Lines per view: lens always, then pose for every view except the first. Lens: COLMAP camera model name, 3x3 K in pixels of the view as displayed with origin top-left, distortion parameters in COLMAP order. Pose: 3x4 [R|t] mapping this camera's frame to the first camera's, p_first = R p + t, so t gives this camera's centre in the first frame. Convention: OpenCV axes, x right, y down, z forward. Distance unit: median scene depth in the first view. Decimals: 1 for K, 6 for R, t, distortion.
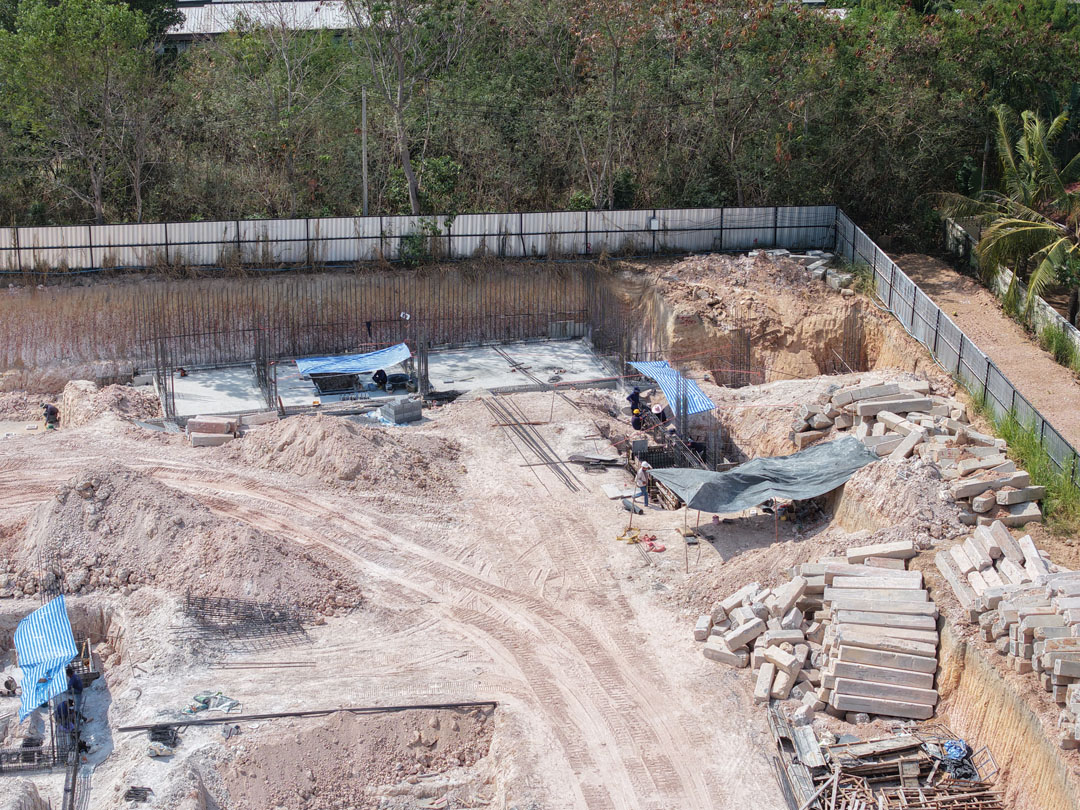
lens RADIAL K [[2269.7, 0, 506.9], [0, 2269.7, 420.0], [0, 0, 1]] dist [-0.117509, 0.000000]
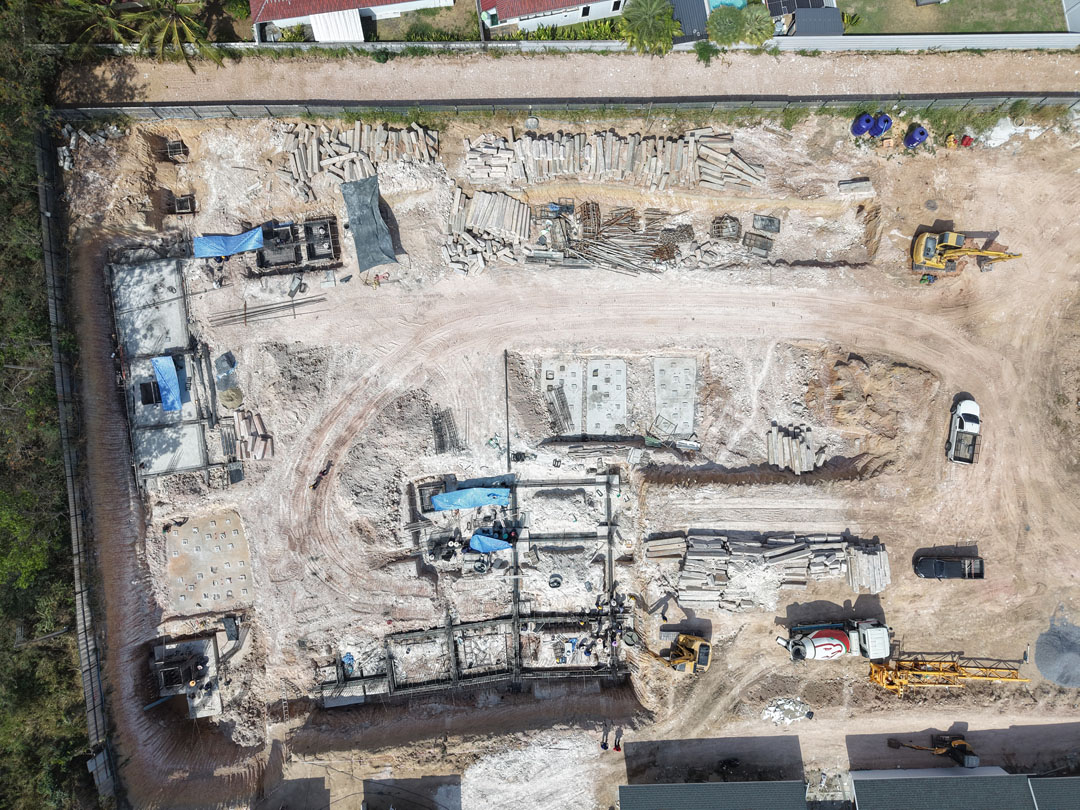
lens RADIAL K [[723.9, 0, 534.7], [0, 723.9, 404.3], [0, 0, 1]] dist [0.025704, -0.022165]
pose [[0.098544, -0.994965, 0.018290, -0.073347], [0.327061, 0.049741, 0.943693, -0.618781], [-0.939851, -0.087013, 0.330316, 0.507388]]
